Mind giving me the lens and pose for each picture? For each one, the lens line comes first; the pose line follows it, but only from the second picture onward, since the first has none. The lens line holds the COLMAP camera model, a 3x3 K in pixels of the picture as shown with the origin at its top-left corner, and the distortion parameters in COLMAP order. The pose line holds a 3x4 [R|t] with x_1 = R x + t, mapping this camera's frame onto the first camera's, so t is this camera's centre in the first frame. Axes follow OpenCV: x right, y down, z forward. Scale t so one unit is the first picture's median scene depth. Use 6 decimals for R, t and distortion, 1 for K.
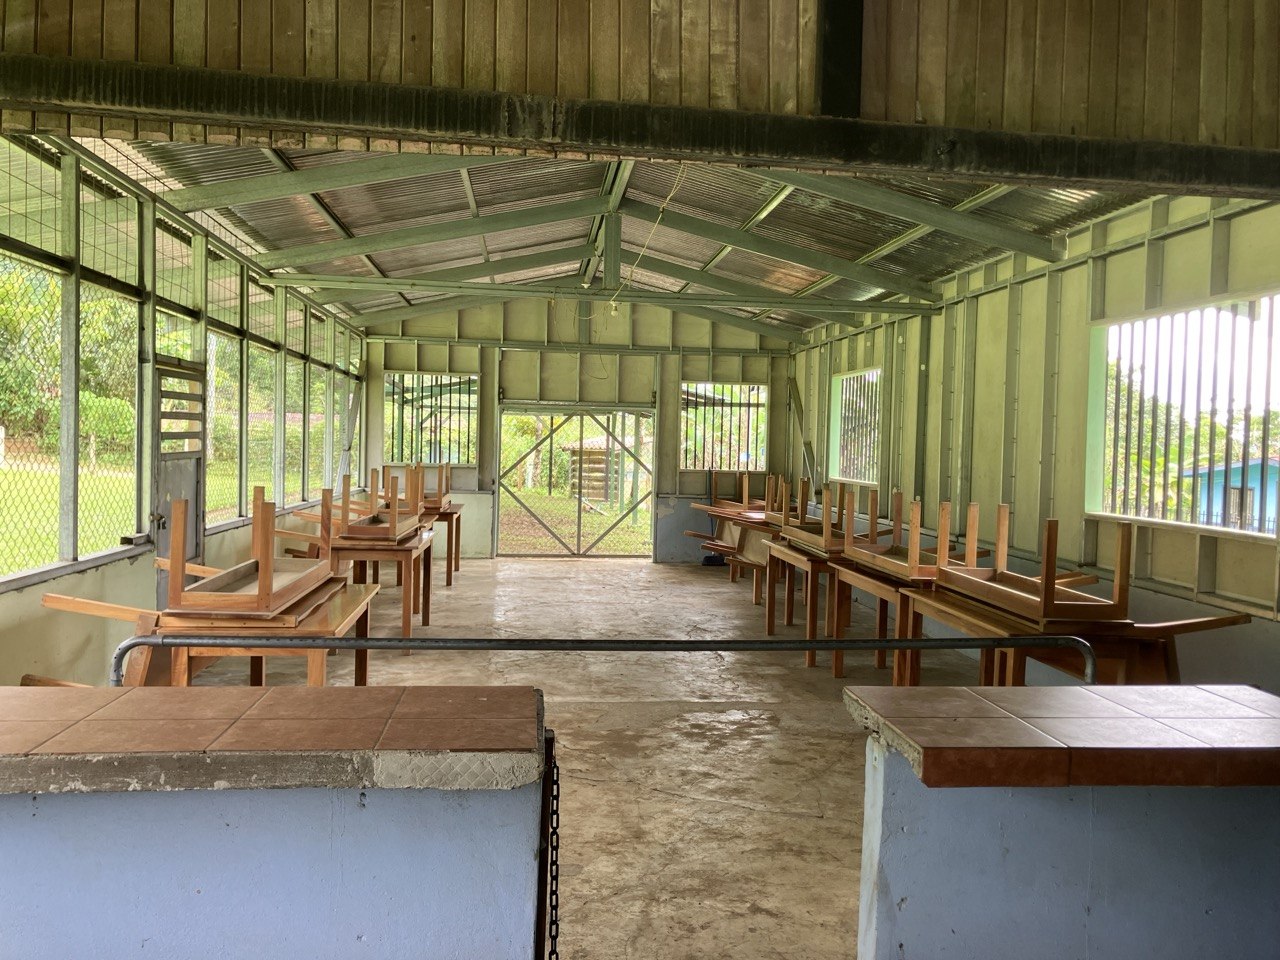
lens RADIAL K [[1074.2, 0, 640.0], [0, 1074.2, 480.0], [0, 0, 1]] dist [0.029605, -0.000749]
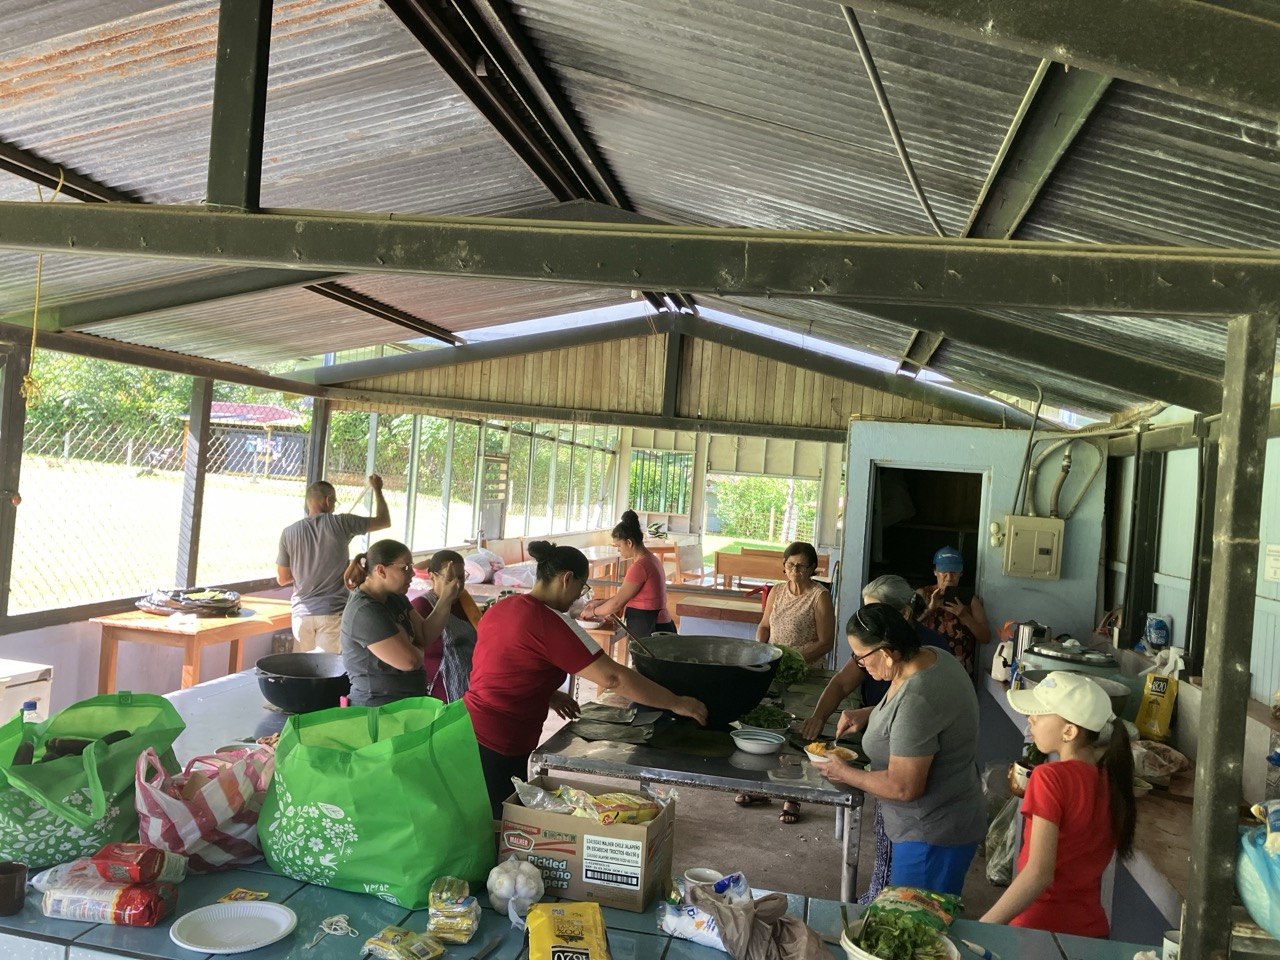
lens RADIAL K [[1074.2, 0, 640.0], [0, 1074.2, 480.0], [0, 0, 1]] dist [0.029605, -0.000749]
pose [[0.958941, 0.042159, -0.280455, 0.447014], [-0.055708, 0.997625, -0.040511, 0.002241], [0.278081, 0.054471, 0.959012, -0.954647]]
